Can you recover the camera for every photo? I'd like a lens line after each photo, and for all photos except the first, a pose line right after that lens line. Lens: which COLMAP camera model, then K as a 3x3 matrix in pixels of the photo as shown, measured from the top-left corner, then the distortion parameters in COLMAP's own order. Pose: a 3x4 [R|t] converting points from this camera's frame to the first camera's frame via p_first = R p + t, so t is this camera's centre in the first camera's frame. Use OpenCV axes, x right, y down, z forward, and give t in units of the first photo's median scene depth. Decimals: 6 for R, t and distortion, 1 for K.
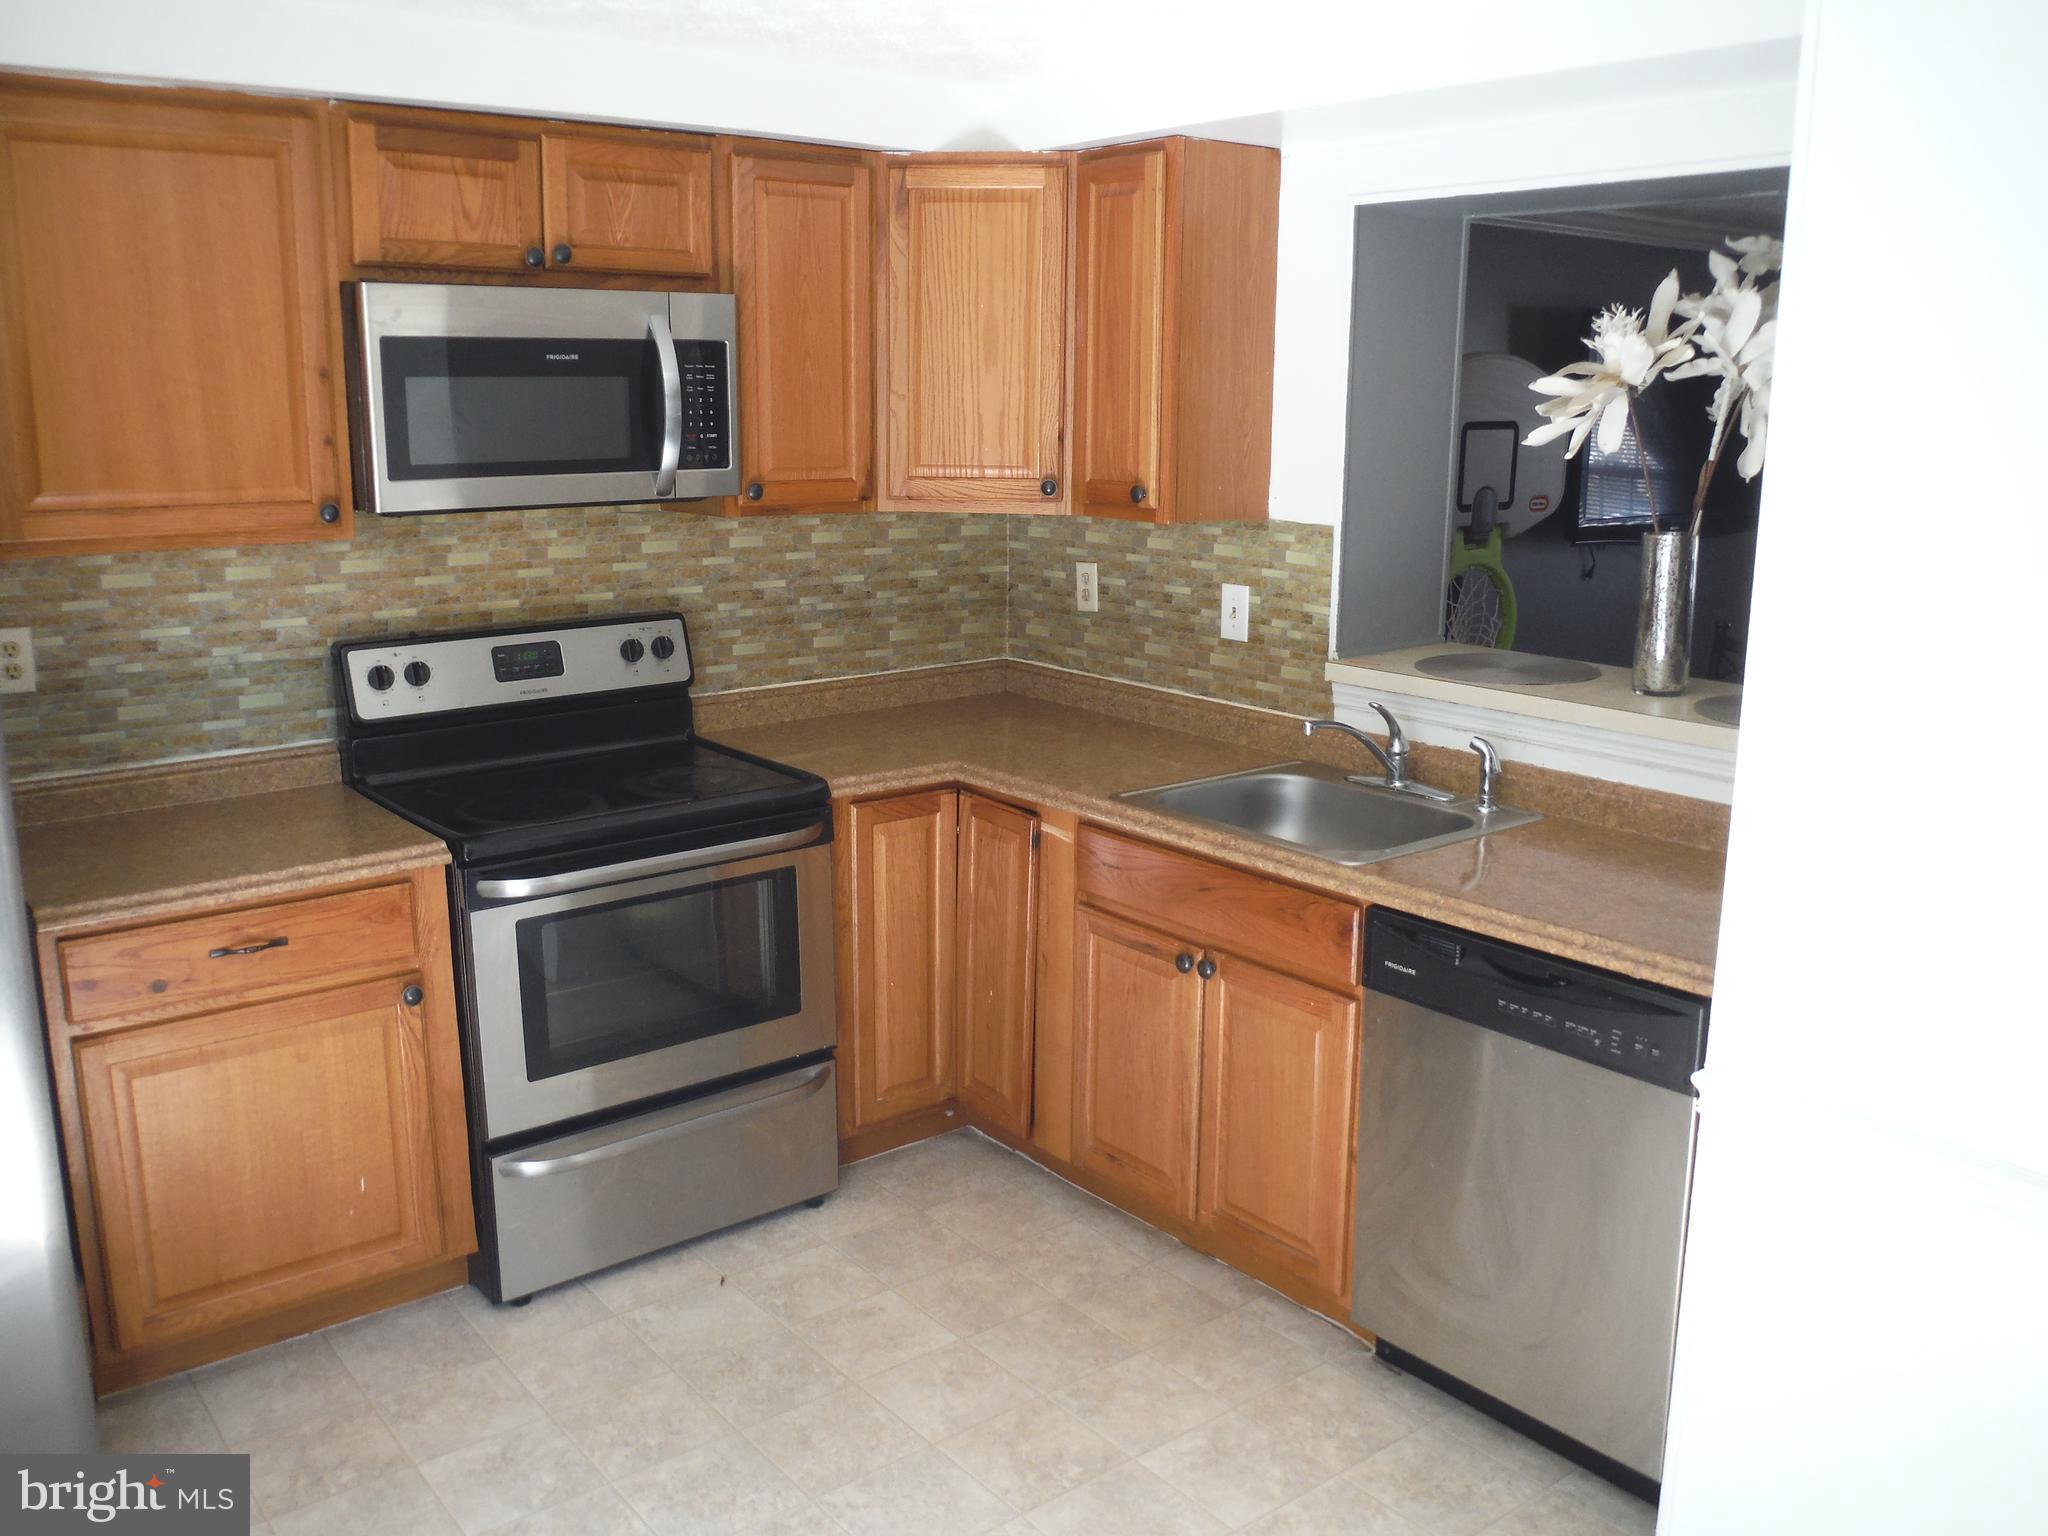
lens RADIAL K [[1710.5, 0, 1023.3], [0, 1710.5, 759.8], [0, 0, 1]] dist [-0.097662, 0.068511]
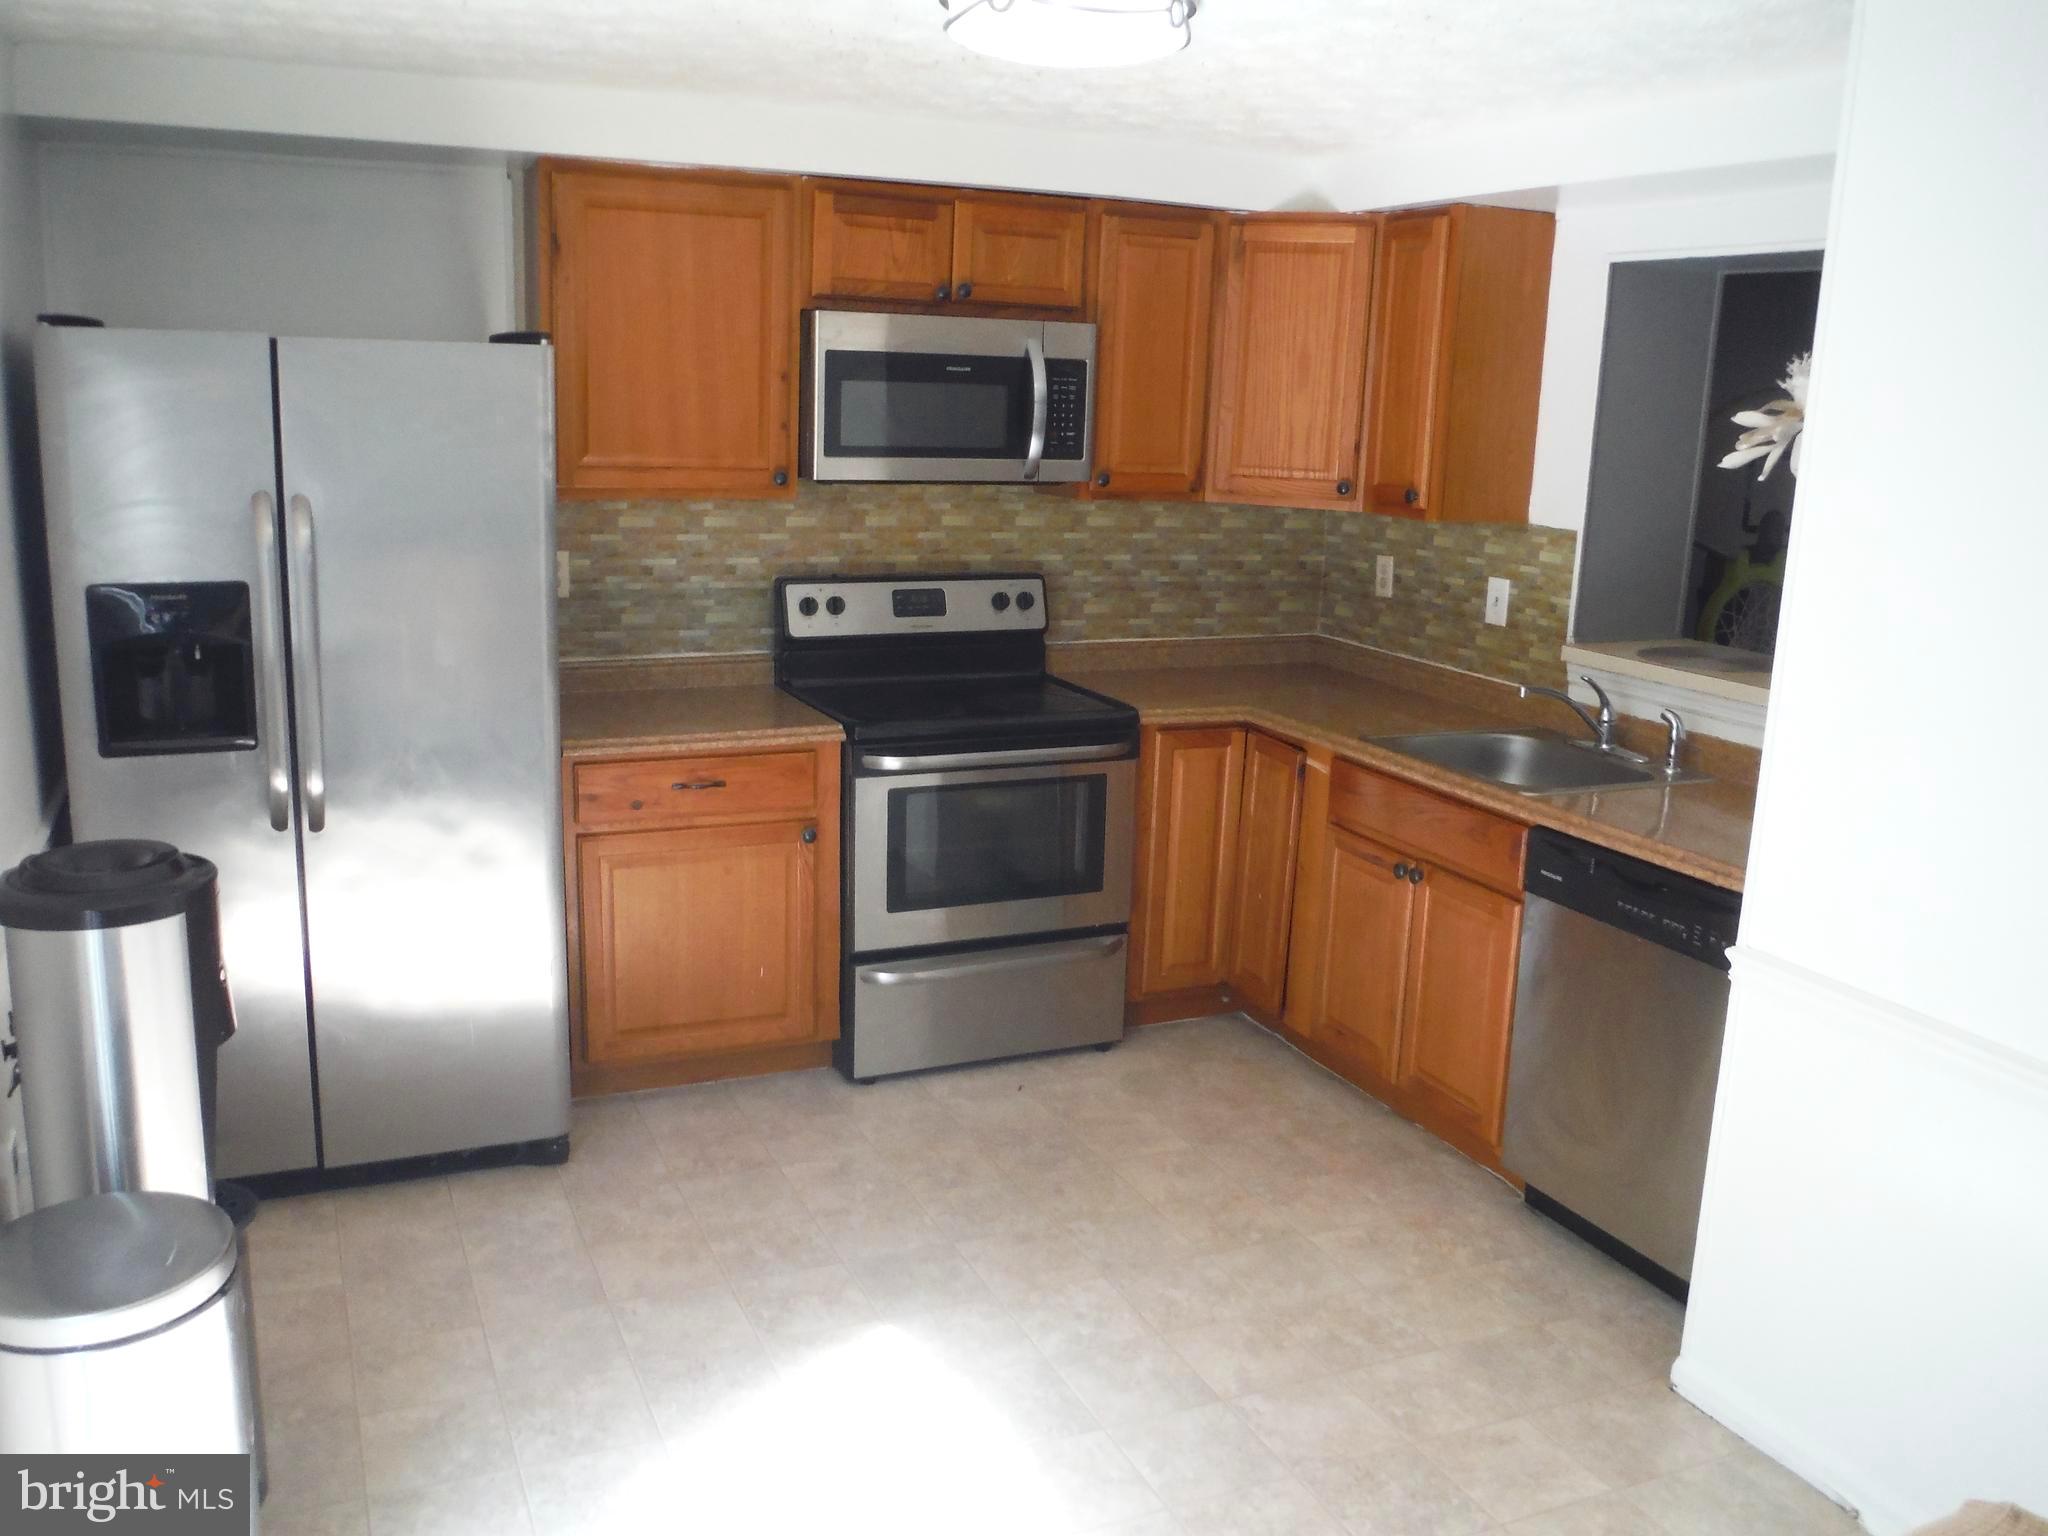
lens RADIAL K [[1710.5, 0, 1023.3], [0, 1710.5, 759.8], [0, 0, 1]] dist [-0.097662, 0.068511]
pose [[0.967180, 0.080131, -0.241127, 0.115752], [-0.081665, 0.996653, 0.003640, 0.053643], [0.240612, 0.016172, 0.970487, -0.258090]]
